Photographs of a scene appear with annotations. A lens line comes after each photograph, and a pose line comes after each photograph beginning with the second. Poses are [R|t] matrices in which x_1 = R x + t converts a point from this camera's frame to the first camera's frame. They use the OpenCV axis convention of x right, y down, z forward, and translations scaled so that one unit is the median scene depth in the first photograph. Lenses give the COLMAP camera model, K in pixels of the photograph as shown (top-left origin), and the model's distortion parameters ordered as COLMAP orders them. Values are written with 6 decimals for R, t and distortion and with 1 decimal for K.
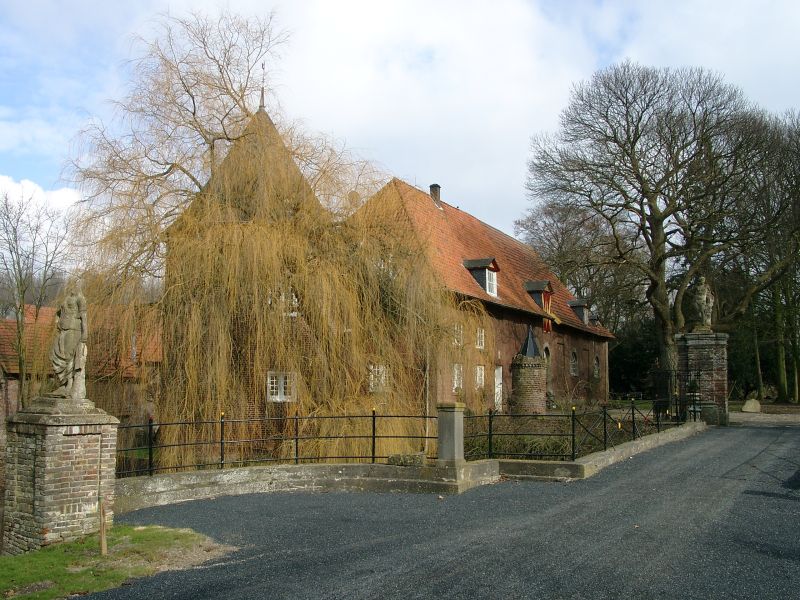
lens RADIAL K [[799.7, 0, 400.0], [0, 799.7, 300.0], [0, 0, 1]] dist [-0.142237, 0.019268]
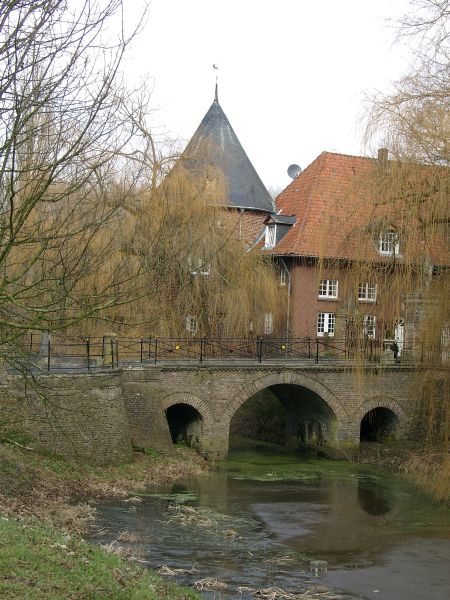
lens RADIAL K [[1265.1, 0, 225.0], [0, 1265.1, 300.0], [0, 0, 1]] dist [0.034814, 0.152763]
pose [[0.829106, 0.013366, -0.558932, 0.931246], [0.031112, 0.997062, 0.069994, -0.074031], [0.558226, -0.075422, 0.826254, -0.629887]]
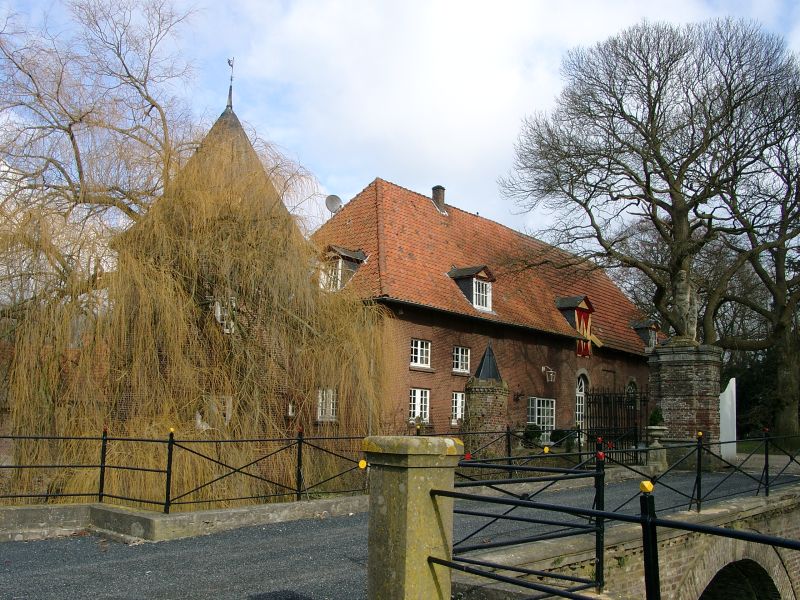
lens RADIAL K [[799.7, 0, 400.0], [0, 799.7, 300.0], [0, 0, 1]] dist [-0.142237, 0.019268]
pose [[0.978102, -0.015585, -0.207541, 0.203606], [0.005494, 0.998778, -0.049113, 0.024931], [0.208052, 0.046898, 0.976993, 0.159820]]
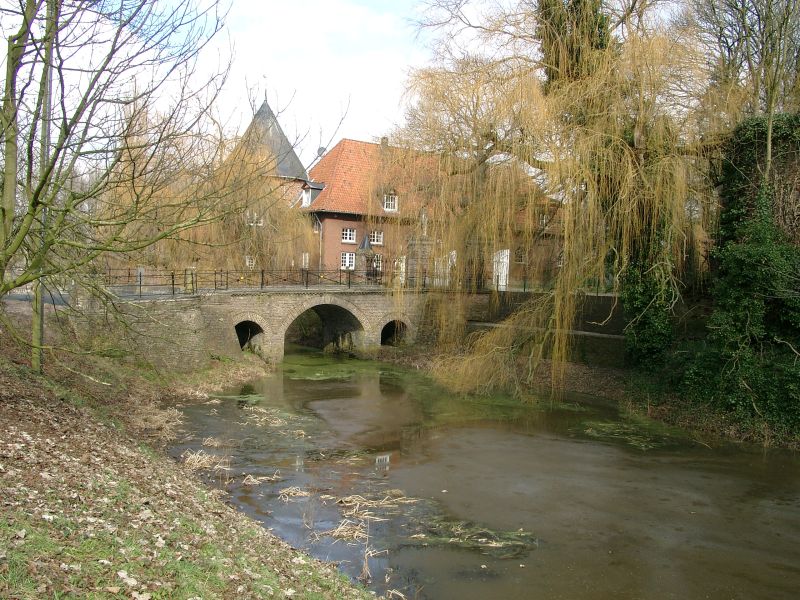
lens RADIAL K [[799.7, 0, 400.0], [0, 799.7, 300.0], [0, 0, 1]] dist [-0.142237, 0.019268]
pose [[0.911747, 0.035401, -0.409224, 0.794214], [0.023152, 0.990266, 0.137247, -0.047667], [0.410099, -0.134608, 0.902053, -0.465746]]
